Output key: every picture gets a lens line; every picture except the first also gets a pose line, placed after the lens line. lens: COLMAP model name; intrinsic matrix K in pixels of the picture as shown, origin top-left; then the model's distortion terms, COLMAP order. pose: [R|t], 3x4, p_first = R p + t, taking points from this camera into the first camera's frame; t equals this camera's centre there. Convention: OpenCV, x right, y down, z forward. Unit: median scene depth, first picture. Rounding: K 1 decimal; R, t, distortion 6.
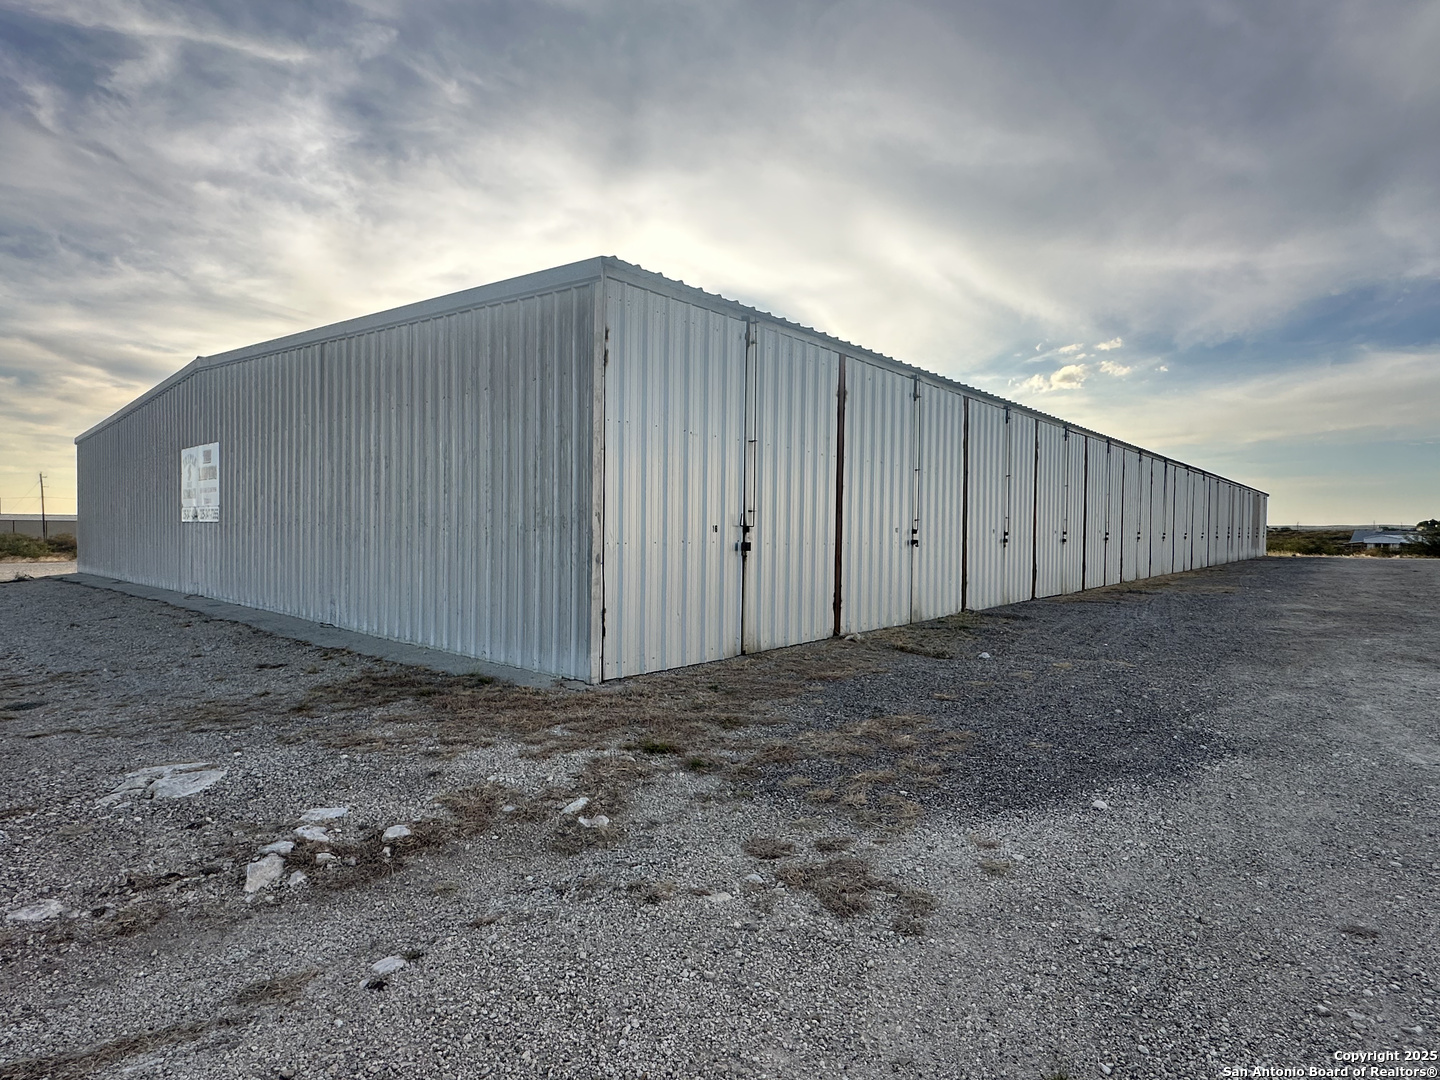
lens RADIAL K [[787.3, 0, 714.5], [0, 787.3, 527.3], [0, 0, 1]] dist [-0.016099, 0.011219]
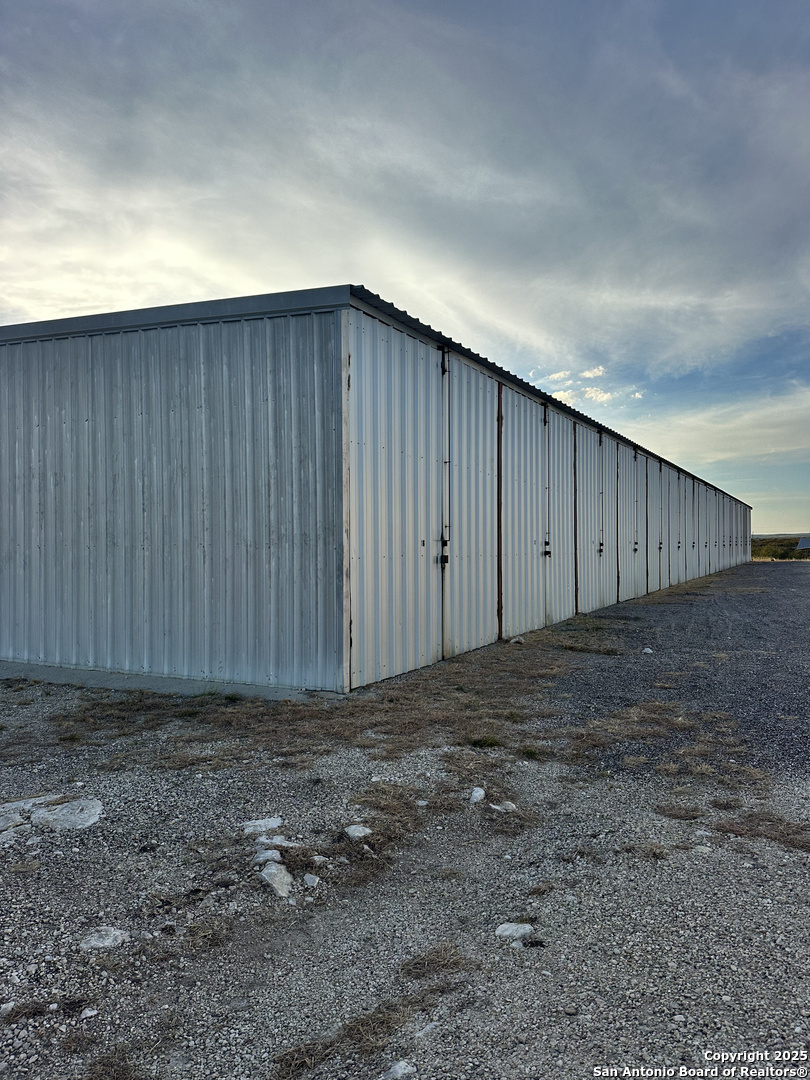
lens RADIAL K [[778.0, 0, 406.9], [0, 778.0, 515.4], [0, 0, 1]] dist [0.068534, -0.083395]
pose [[0.971722, -0.008419, 0.235979, -0.294398], [0.016794, 0.999297, -0.033504, -0.000571], [-0.235531, 0.036519, 0.971180, -0.030391]]
